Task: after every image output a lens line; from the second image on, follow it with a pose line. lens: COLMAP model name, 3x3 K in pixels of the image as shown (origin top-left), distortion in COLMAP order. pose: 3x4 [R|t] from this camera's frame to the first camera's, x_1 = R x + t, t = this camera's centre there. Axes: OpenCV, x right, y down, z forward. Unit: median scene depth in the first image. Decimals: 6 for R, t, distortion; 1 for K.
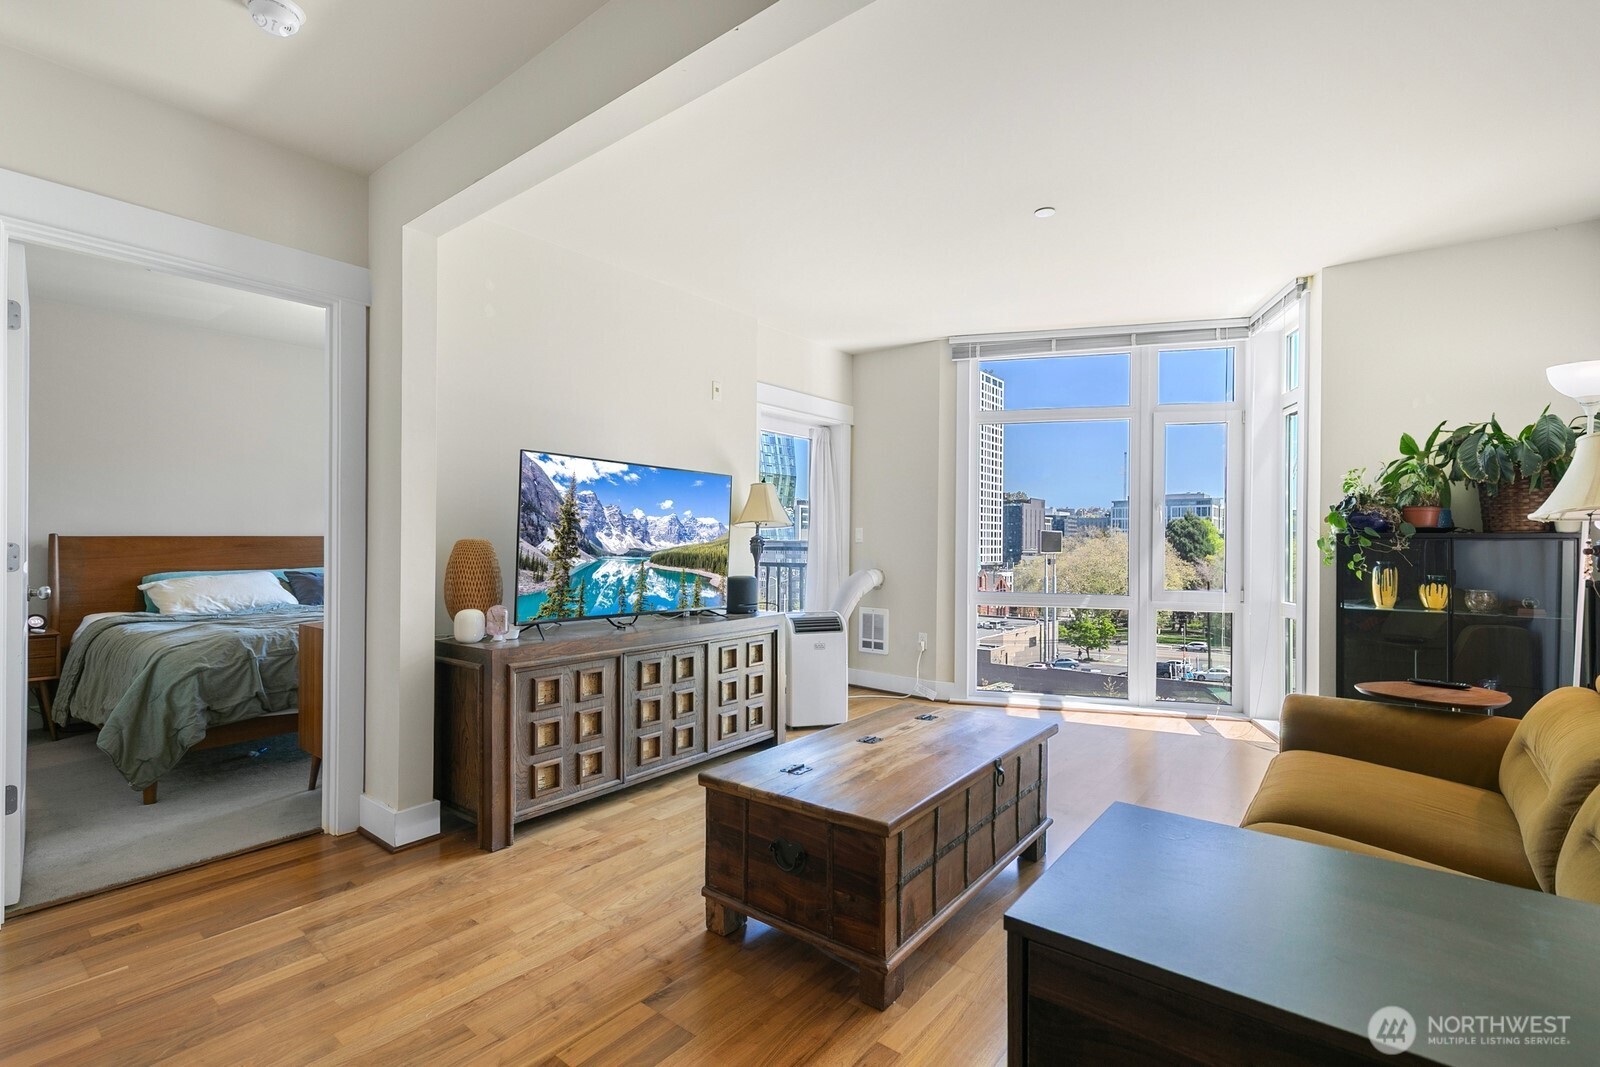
lens RADIAL K [[729.9, 0, 788.2], [0, 729.9, 542.0], [0, 0, 1]] dist [0.010994, -0.000571]
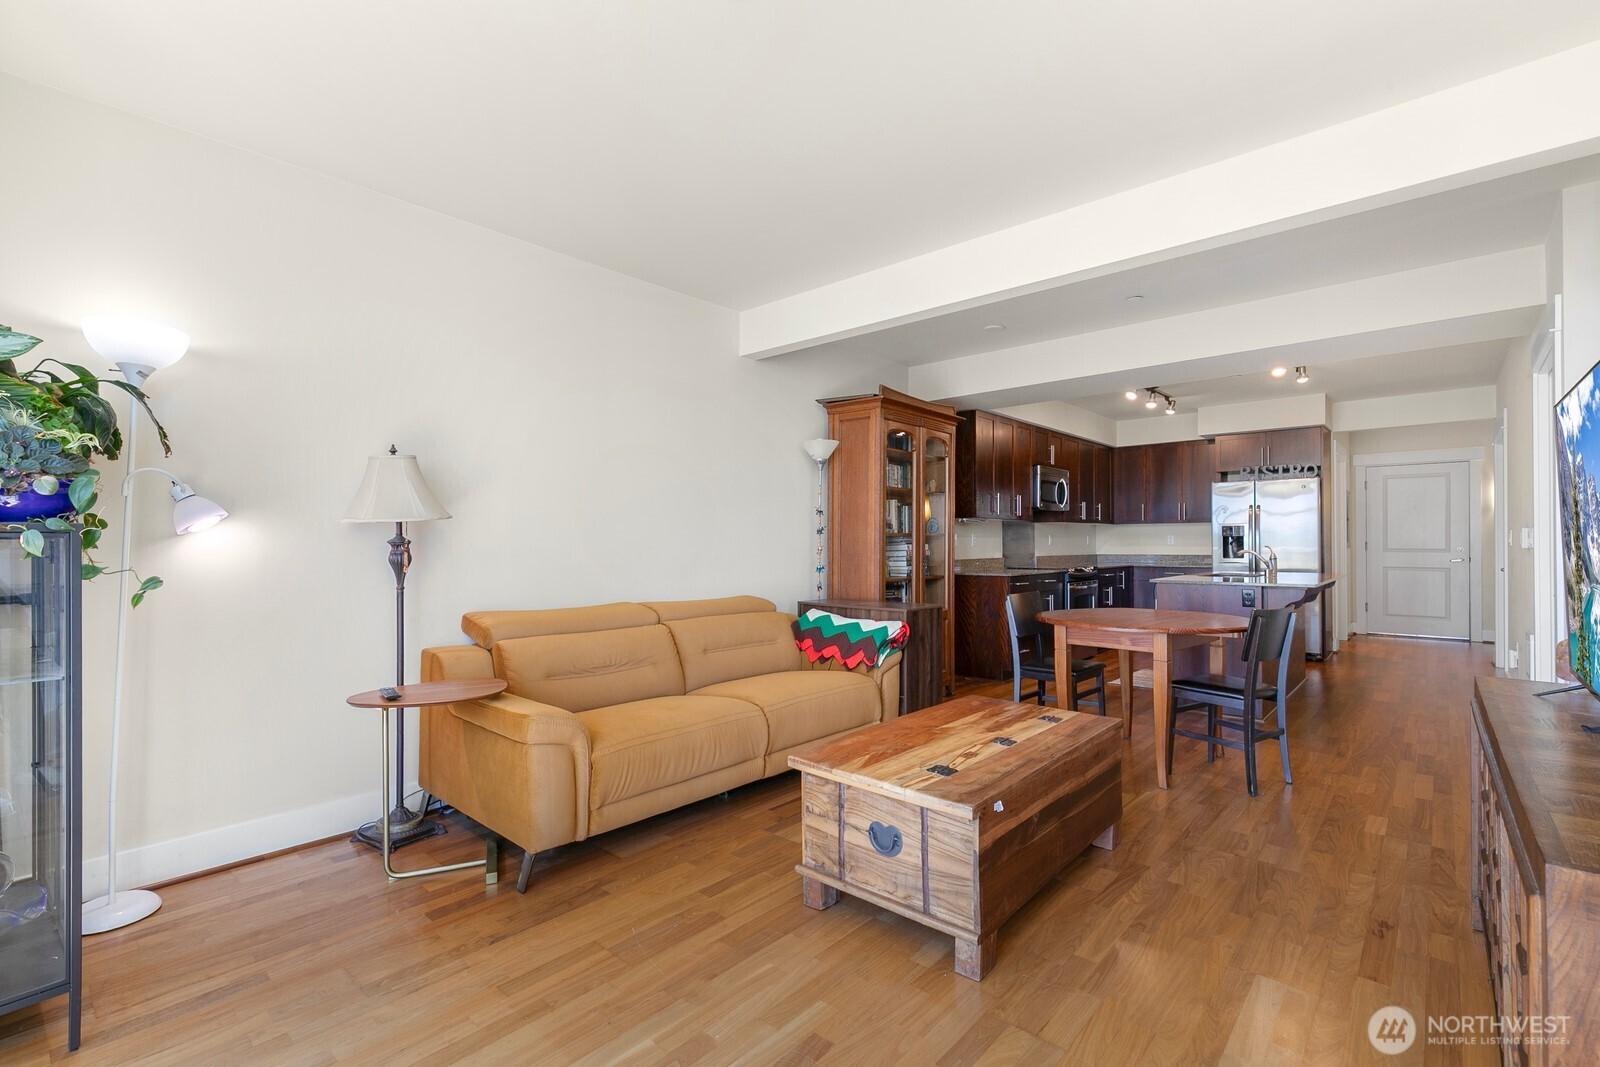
lens RADIAL K [[729.9, 0, 803.7], [0, 729.9, 532.5], [0, 0, 1]] dist [0.010994, -0.000571]
pose [[-0.999283, -0.006364, 0.037309, 0.252192], [-0.006745, 0.999926, -0.010100, -0.004787], [-0.037242, -0.010345, -0.999253, 1.450706]]
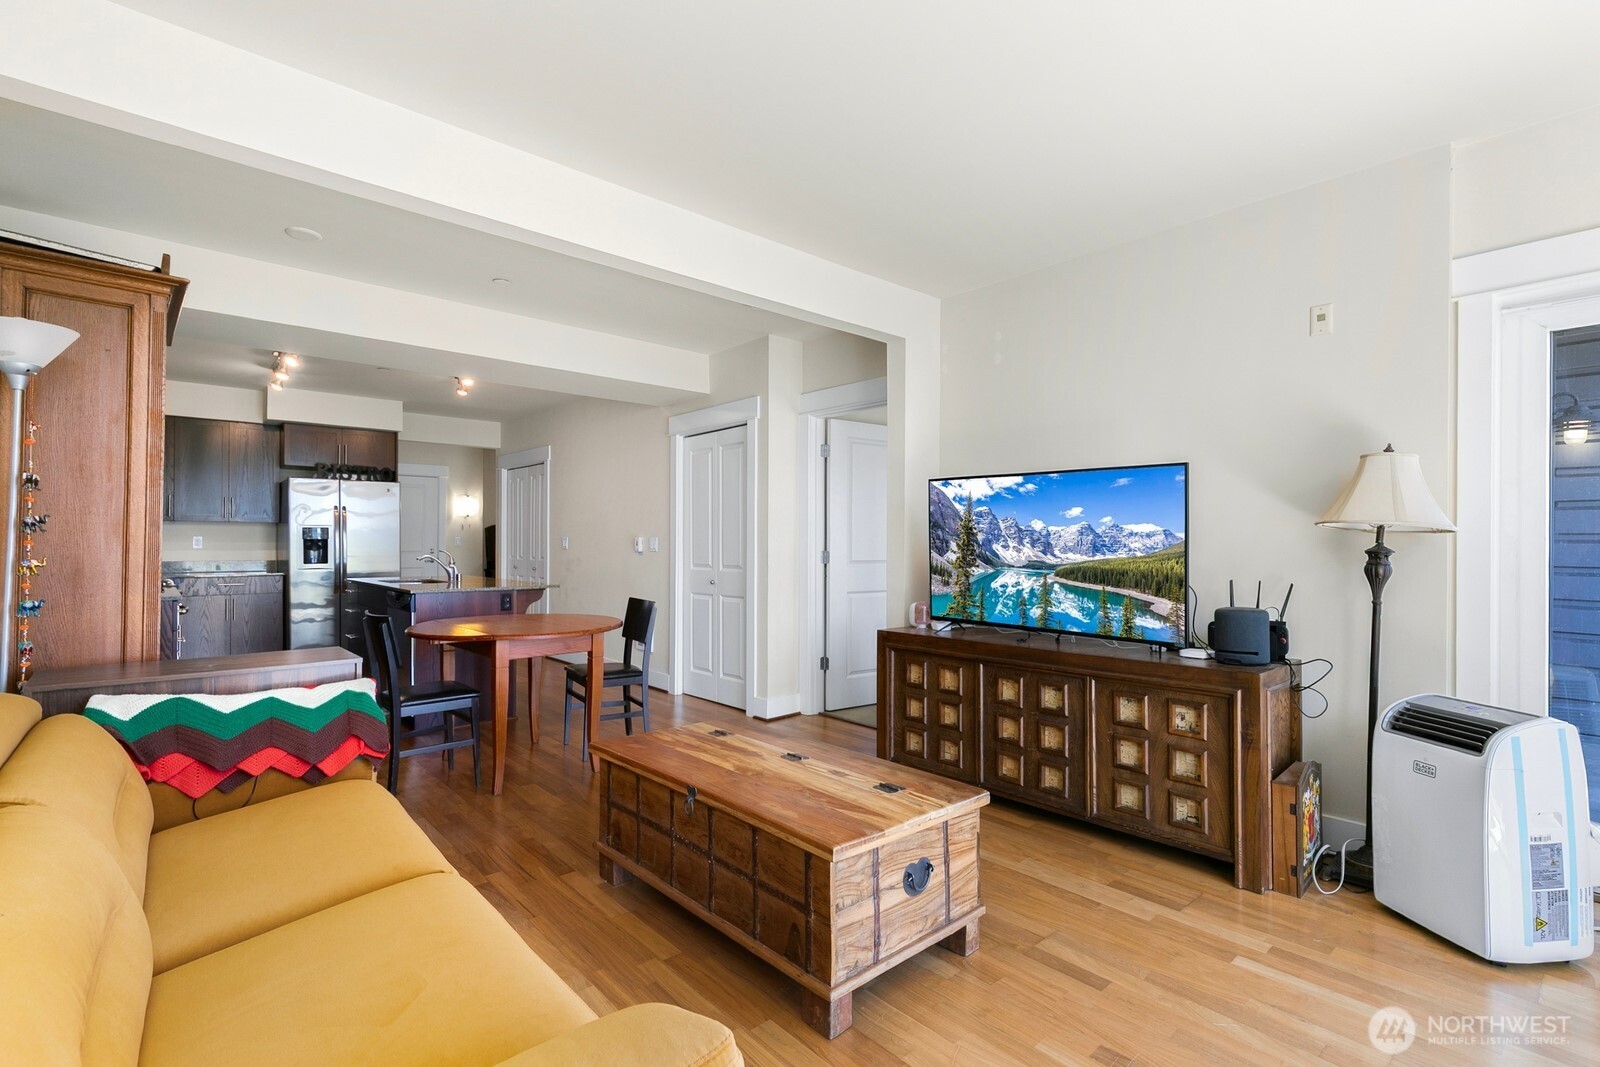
lens RADIAL K [[729.9, 0, 808.5], [0, 729.9, 542.6], [0, 0, 1]] dist [0.010994, -0.000571]
pose [[-0.154938, -0.005637, -0.987908, 0.775973], [-0.002615, 0.999983, -0.005296, -0.009068], [0.987921, 0.001763, -0.154950, 0.837877]]
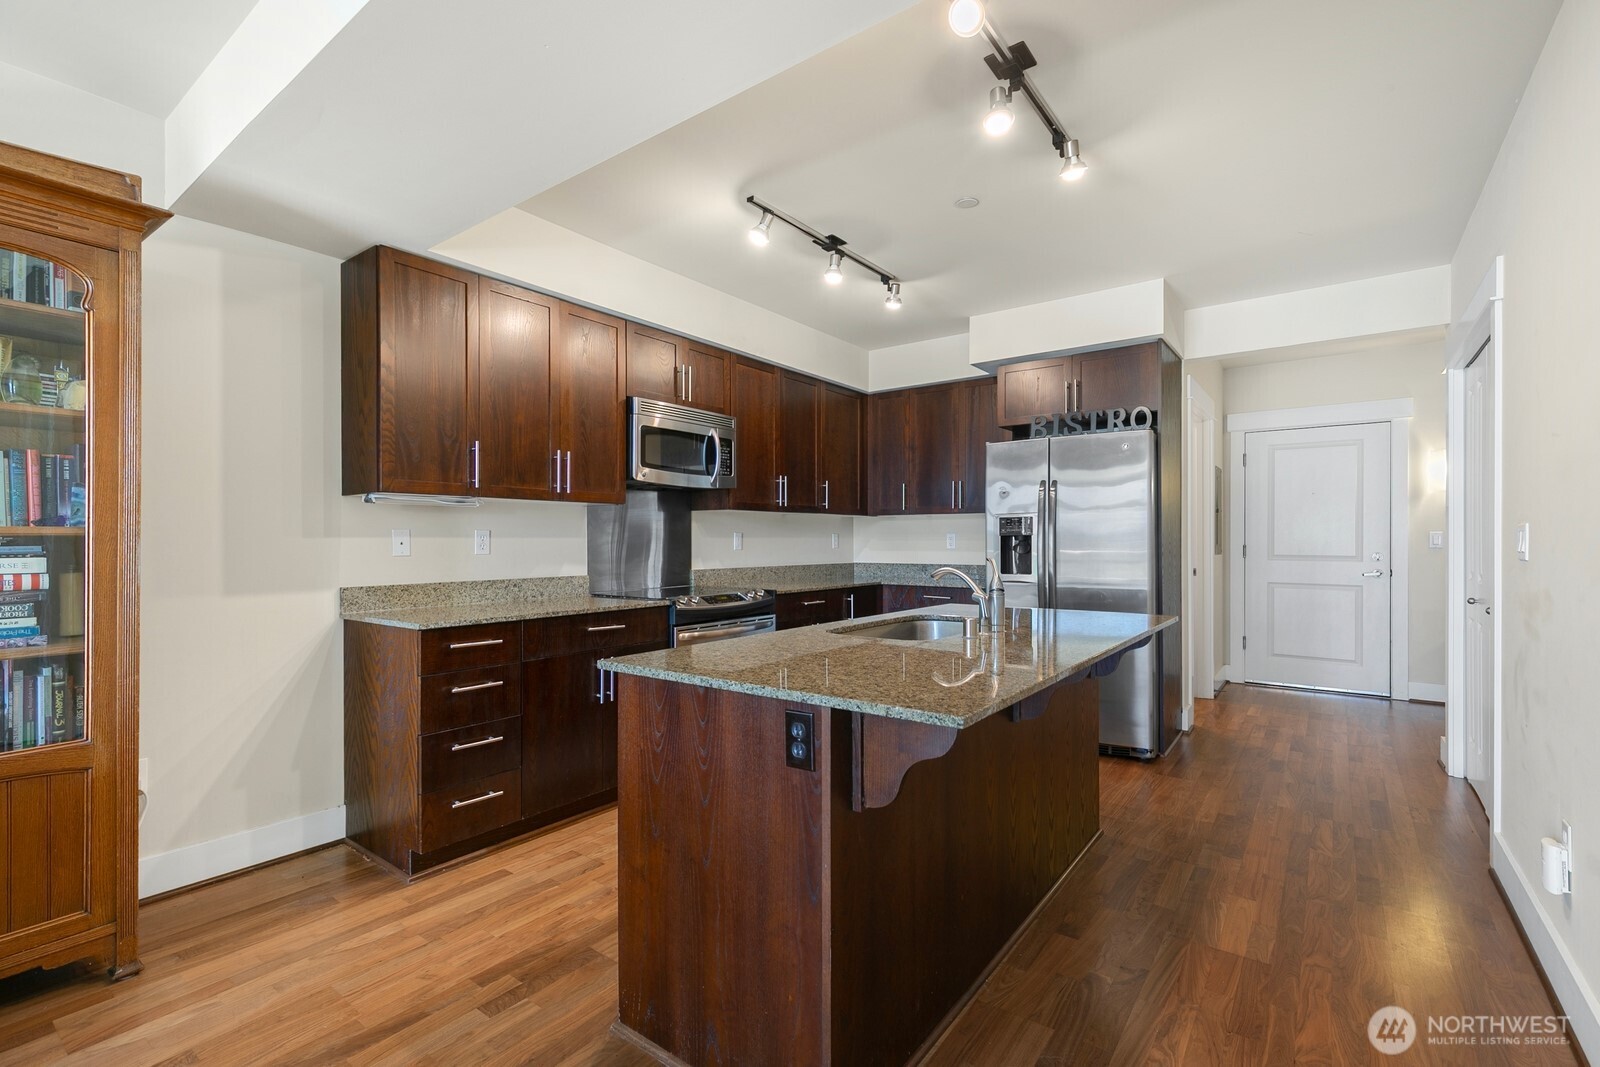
lens RADIAL K [[729.9, 0, 801.2], [0, 729.9, 536.8], [0, 0, 1]] dist [0.010994, -0.000571]
pose [[-0.998822, -0.008805, -0.047710, -0.503665], [-0.008684, 0.999959, -0.002749, -0.016101], [0.047732, -0.002331, -0.998857, 0.468513]]
